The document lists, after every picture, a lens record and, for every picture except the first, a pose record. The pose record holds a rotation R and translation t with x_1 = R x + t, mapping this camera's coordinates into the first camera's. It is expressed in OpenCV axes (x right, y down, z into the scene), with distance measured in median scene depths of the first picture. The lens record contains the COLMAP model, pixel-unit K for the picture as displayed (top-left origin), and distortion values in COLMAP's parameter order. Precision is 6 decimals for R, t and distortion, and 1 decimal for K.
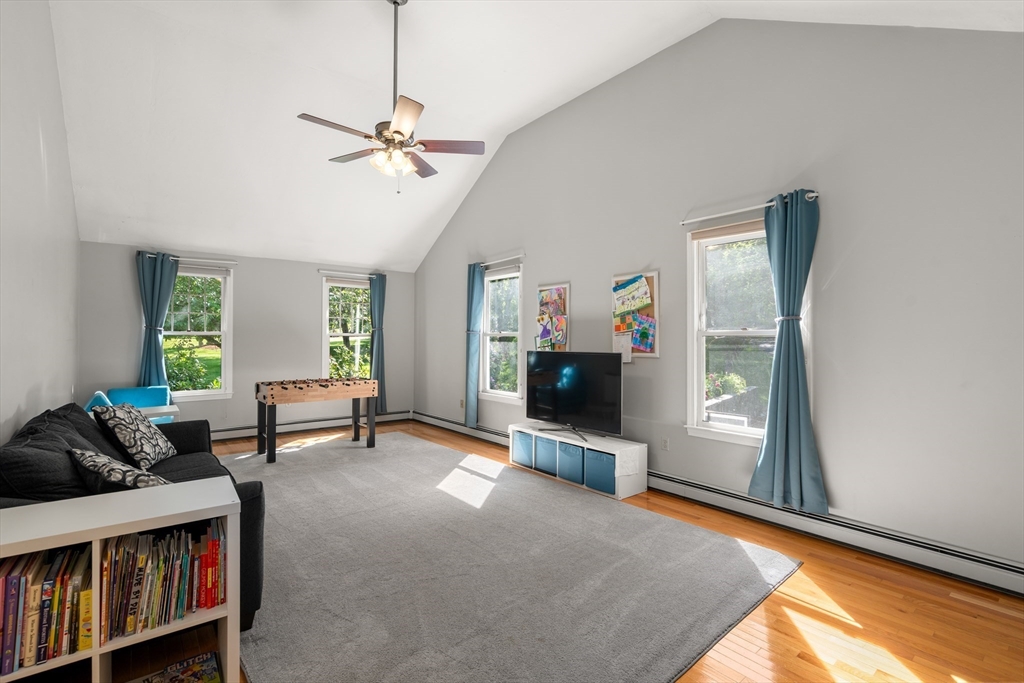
lens RADIAL K [[466.7, 0, 513.2], [0, 466.7, 336.0], [0, 0, 1]] dist [-0.001447, 0.000732]
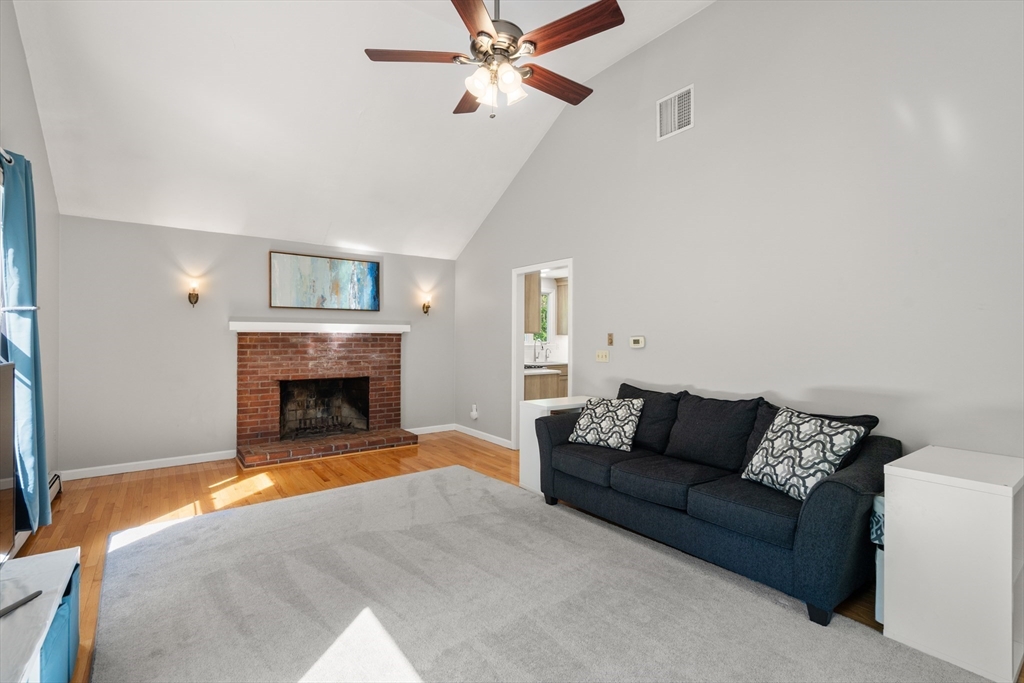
lens RADIAL K [[467.2, 0, 513.2], [0, 467.2, 342.5], [0, 0, 1]] dist [-0.001328, 0.000669]
pose [[-0.999169, -0.012234, 0.038887, -0.402982], [-0.012233, 0.999925, 0.000254, 0.021510], [-0.038888, -0.000222, -0.999244, 2.264826]]
